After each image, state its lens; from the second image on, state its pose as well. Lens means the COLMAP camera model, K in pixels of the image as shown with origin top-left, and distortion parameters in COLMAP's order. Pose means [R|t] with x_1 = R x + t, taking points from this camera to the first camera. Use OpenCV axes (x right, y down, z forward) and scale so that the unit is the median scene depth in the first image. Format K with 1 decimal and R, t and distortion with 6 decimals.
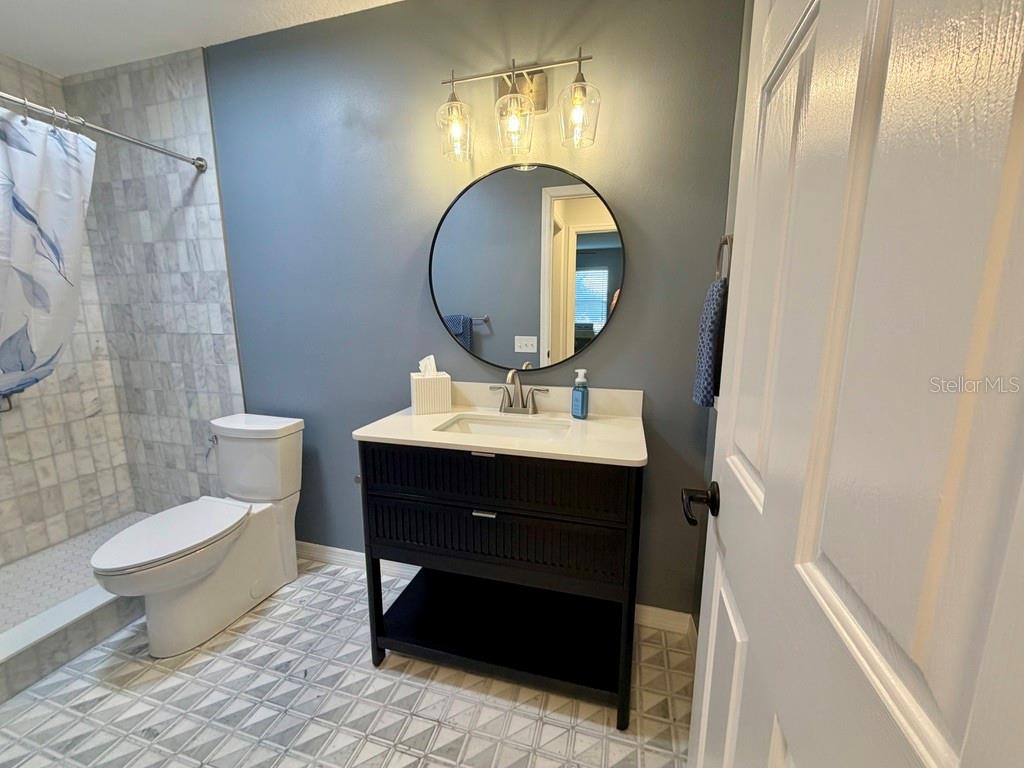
lens RADIAL K [[407.3, 0, 509.8], [0, 407.3, 384.9], [0, 0, 1]] dist [-0.000752, 0.000074]
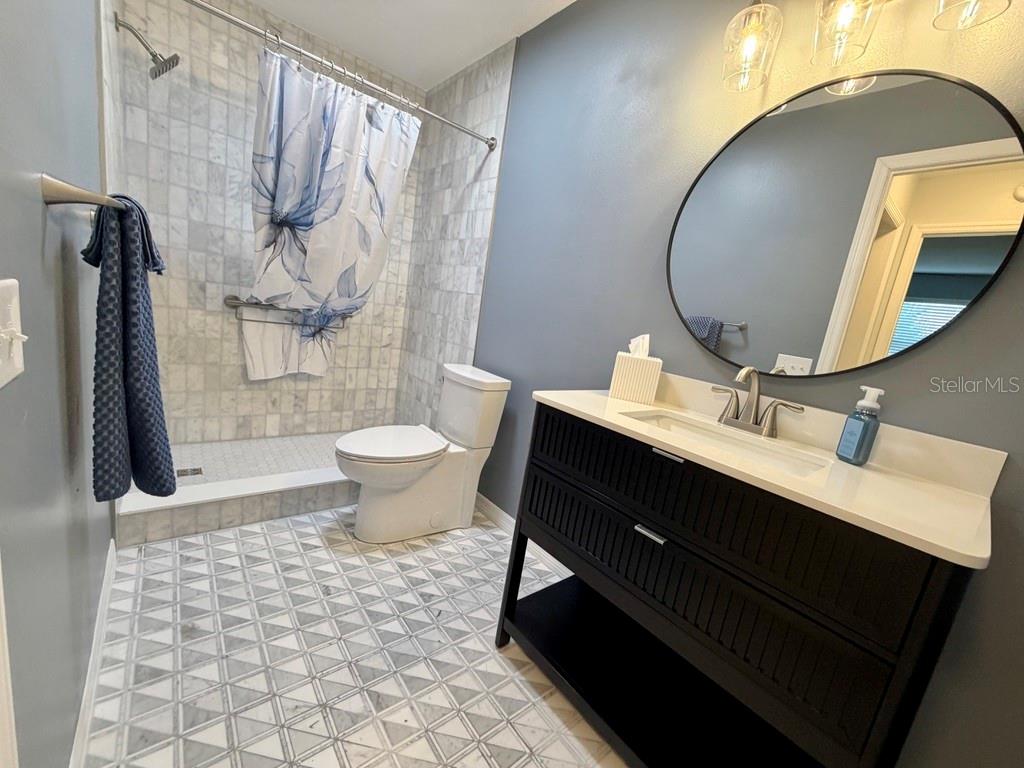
lens RADIAL K [[407.3, 0, 509.8], [0, 407.3, 384.9], [0, 0, 1]] dist [-0.000752, 0.000074]
pose [[0.812360, 0.226138, -0.537525, 0.048802], [-0.246117, 0.968589, 0.035532, 0.064634], [0.528676, 0.103429, 0.842499, 0.149633]]
